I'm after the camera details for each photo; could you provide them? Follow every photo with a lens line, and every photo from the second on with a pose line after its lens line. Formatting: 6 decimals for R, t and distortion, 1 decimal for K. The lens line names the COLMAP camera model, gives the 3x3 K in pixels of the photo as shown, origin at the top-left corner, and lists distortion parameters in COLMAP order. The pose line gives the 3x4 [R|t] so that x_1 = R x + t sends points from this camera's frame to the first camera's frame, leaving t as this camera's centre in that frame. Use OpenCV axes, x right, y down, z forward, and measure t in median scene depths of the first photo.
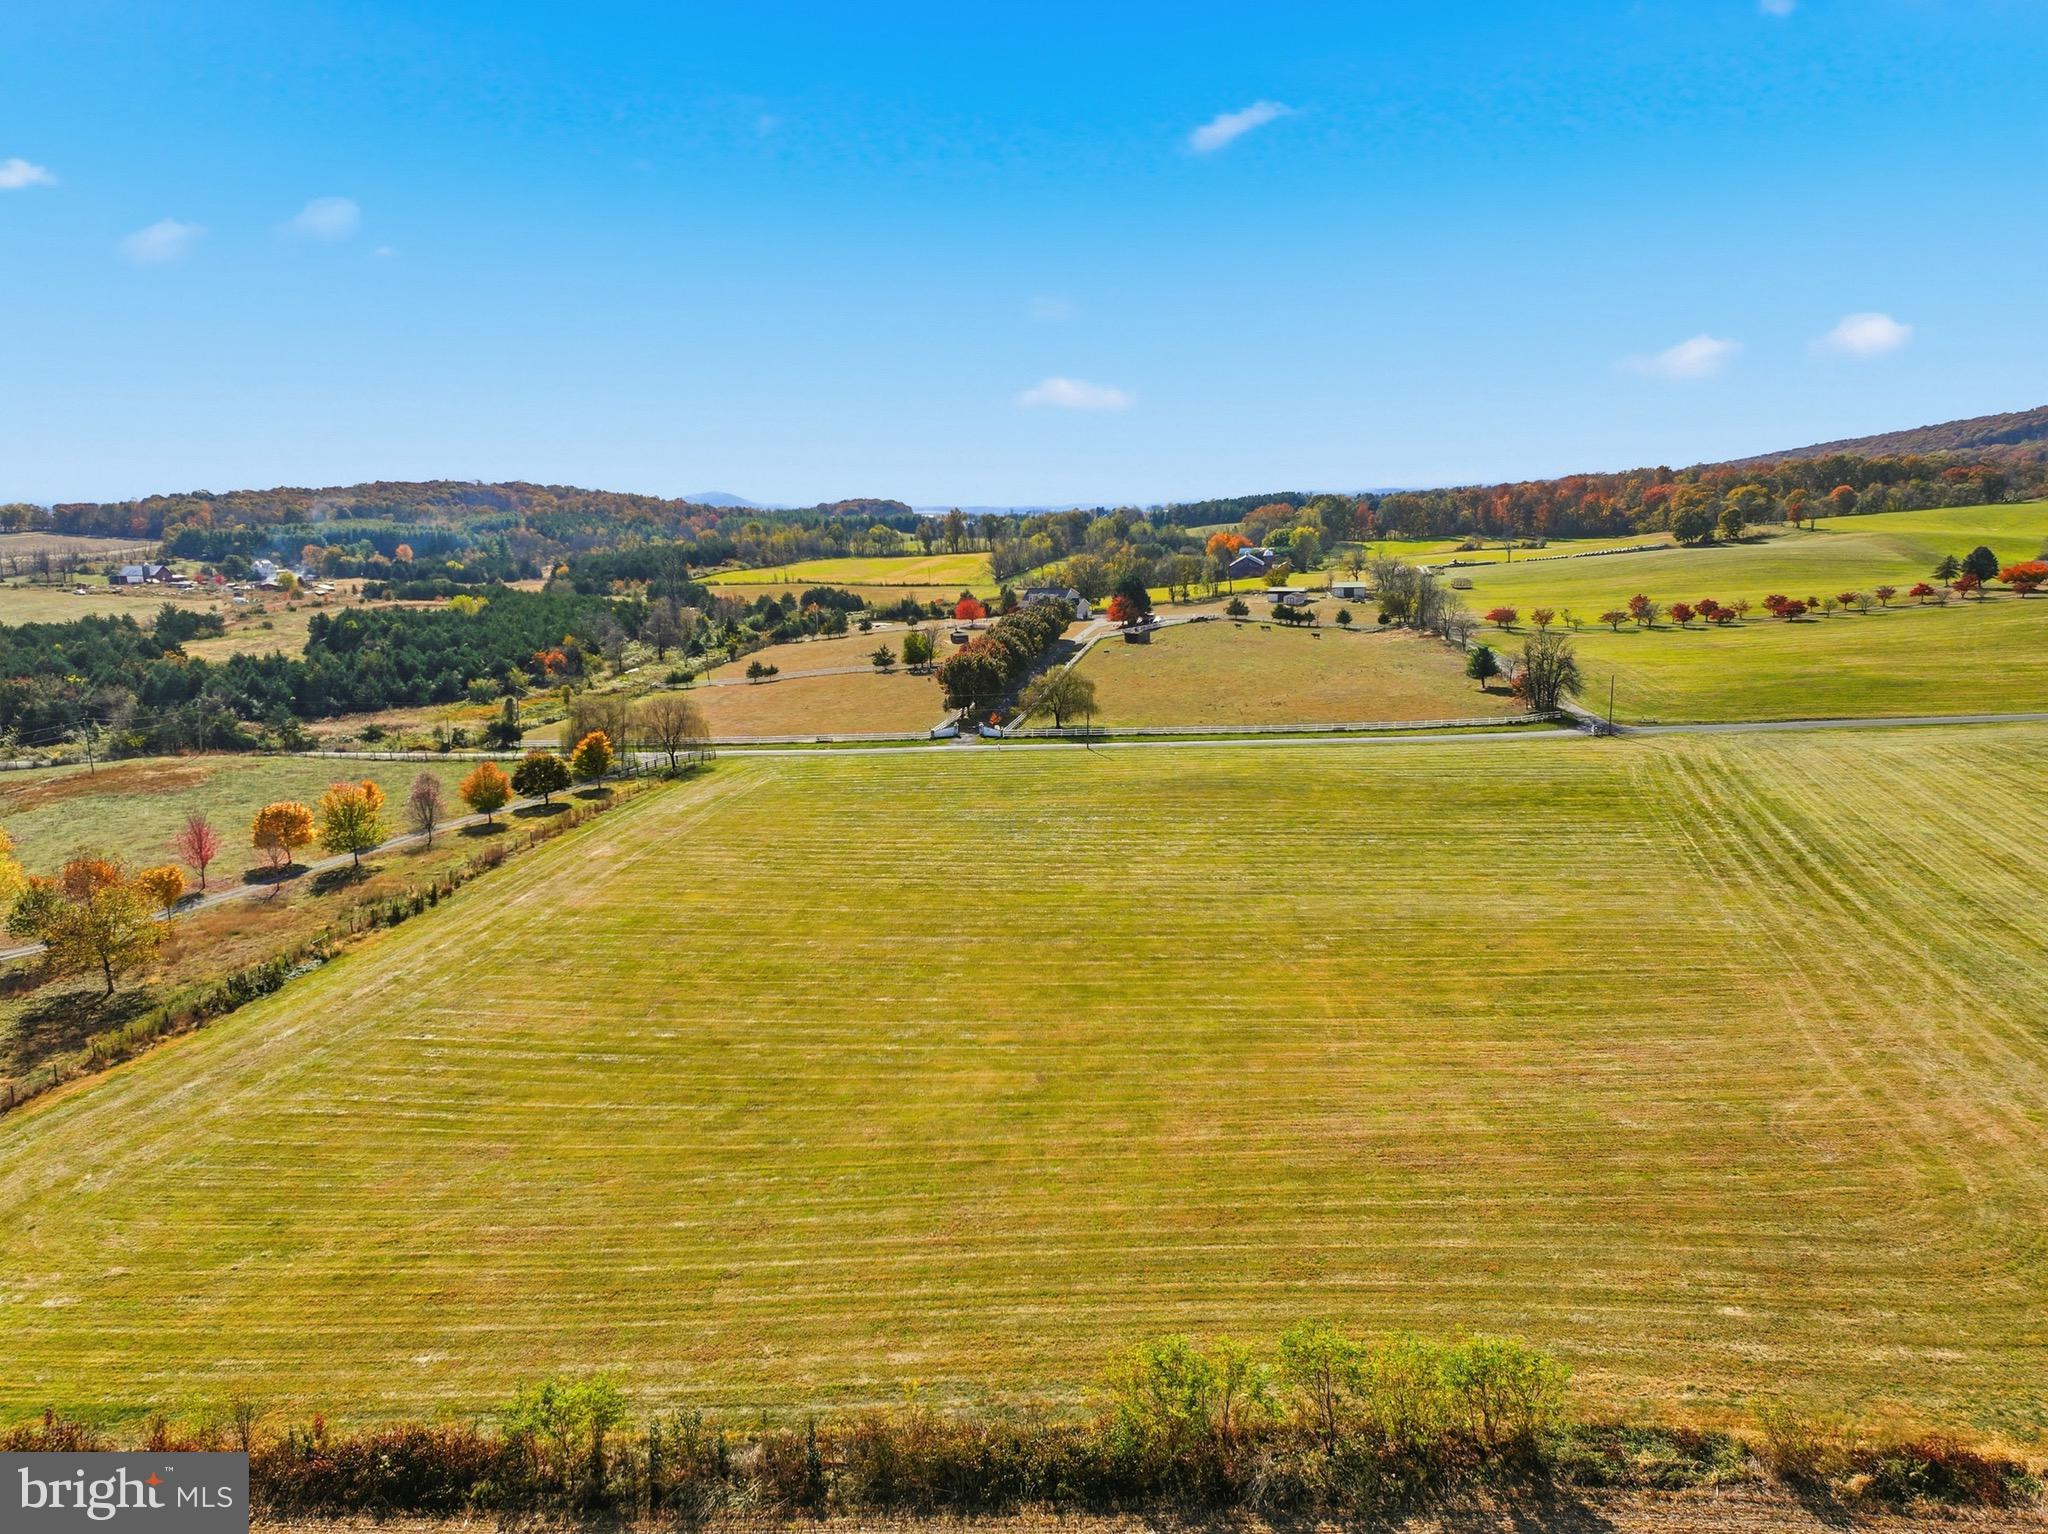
lens RADIAL K [[1432.8, 0, 1024.0], [0, 1432.8, 767.0], [0, 0, 1]] dist [0.005455, 0.004097]
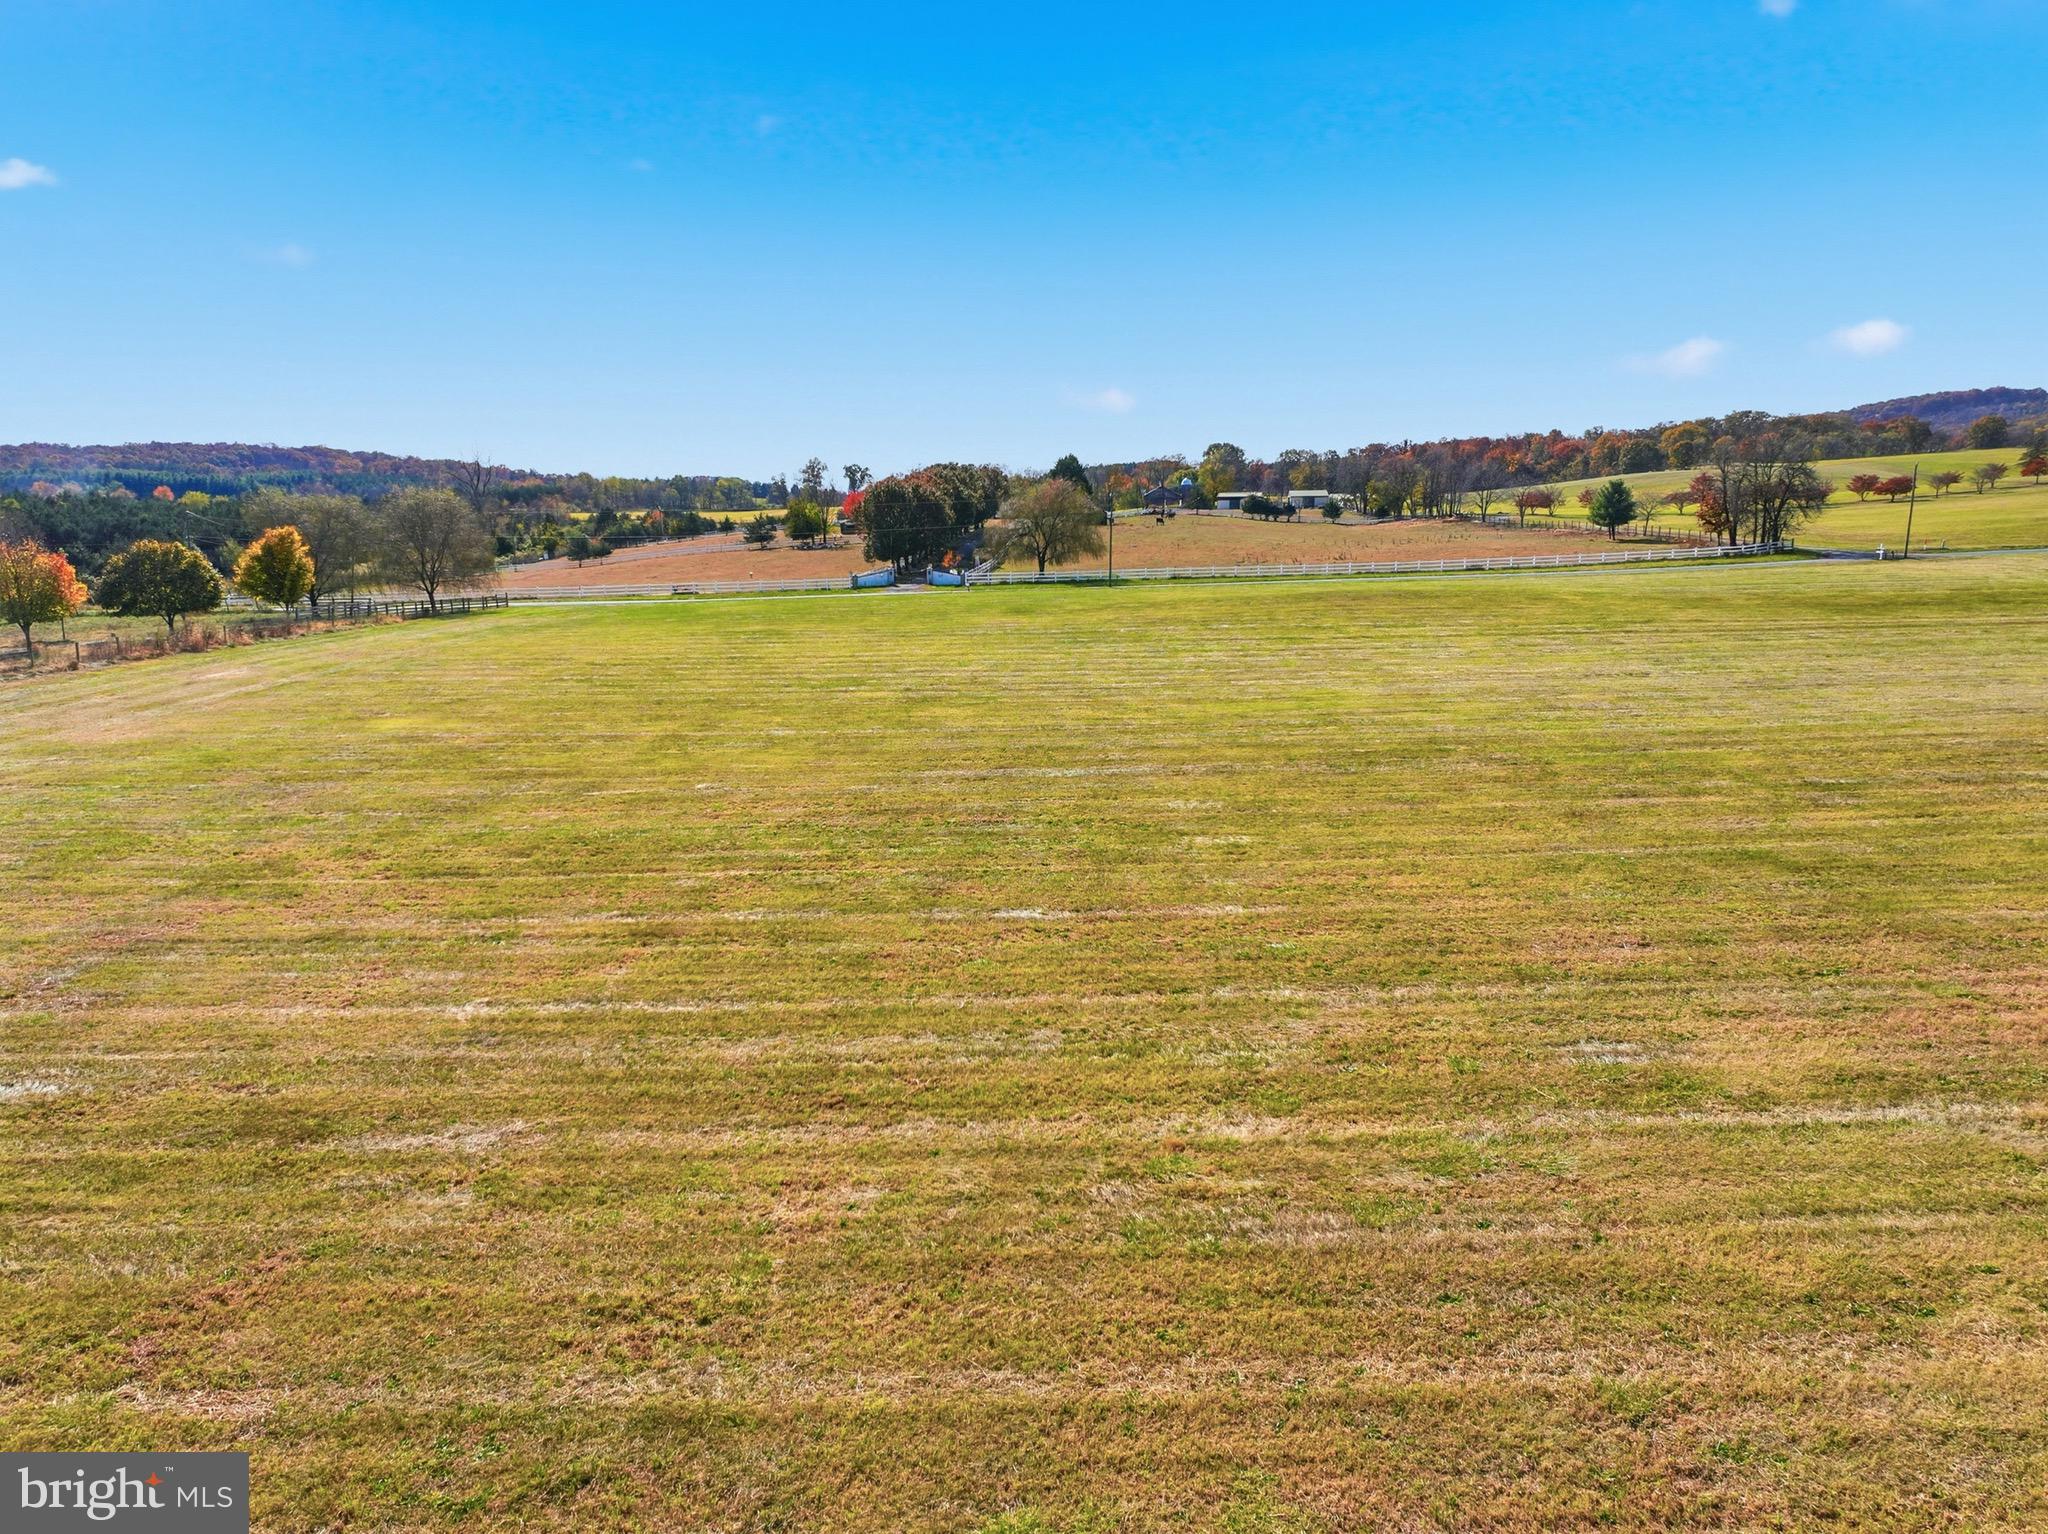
lens RADIAL K [[1432.8, 0, 1024.0], [0, 1432.8, 767.0], [0, 0, 1]] dist [0.005455, 0.004097]
pose [[0.994177, -0.007308, 0.107509, -0.058456], [0.007486, 0.999971, -0.001256, 0.063301], [-0.107497, 0.002053, 0.994203, 0.347079]]
